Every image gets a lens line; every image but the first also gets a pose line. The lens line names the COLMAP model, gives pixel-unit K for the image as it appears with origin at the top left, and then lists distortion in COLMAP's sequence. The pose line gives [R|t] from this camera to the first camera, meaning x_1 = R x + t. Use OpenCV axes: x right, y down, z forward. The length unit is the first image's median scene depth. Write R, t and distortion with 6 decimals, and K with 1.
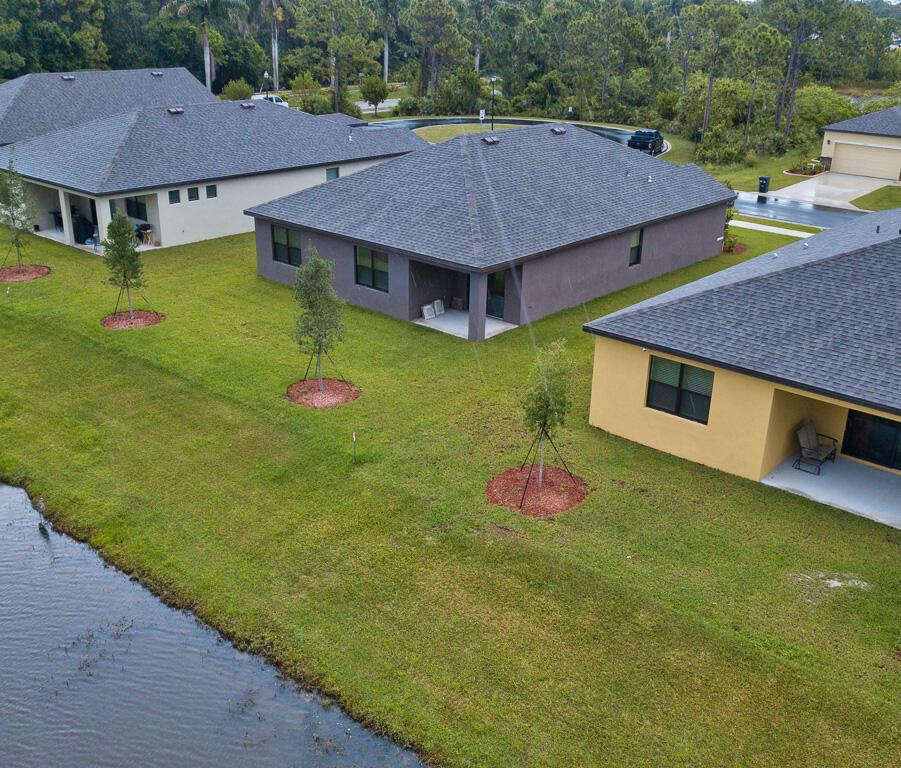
lens RADIAL K [[947.3, 0, 451.0], [0, 947.3, 383.4], [0, 0, 1]] dist [0.015862, 0.000000]
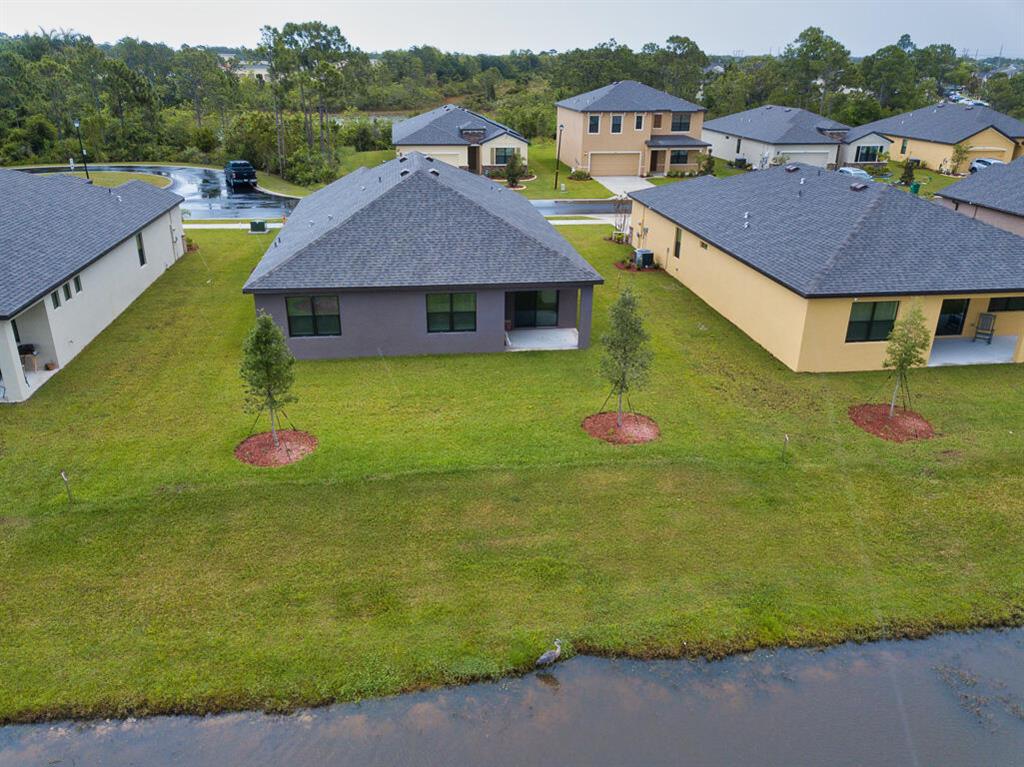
lens RADIAL K [[779.5, 0, 510.0], [0, 779.5, 384.3], [0, 0, 1]] dist [-0.000270, -0.003033]
pose [[0.664938, -0.304034, 0.682218, -0.642927], [0.284320, 0.947668, 0.145214, -0.157354], [-0.690666, 0.097410, 0.716583, 0.416596]]
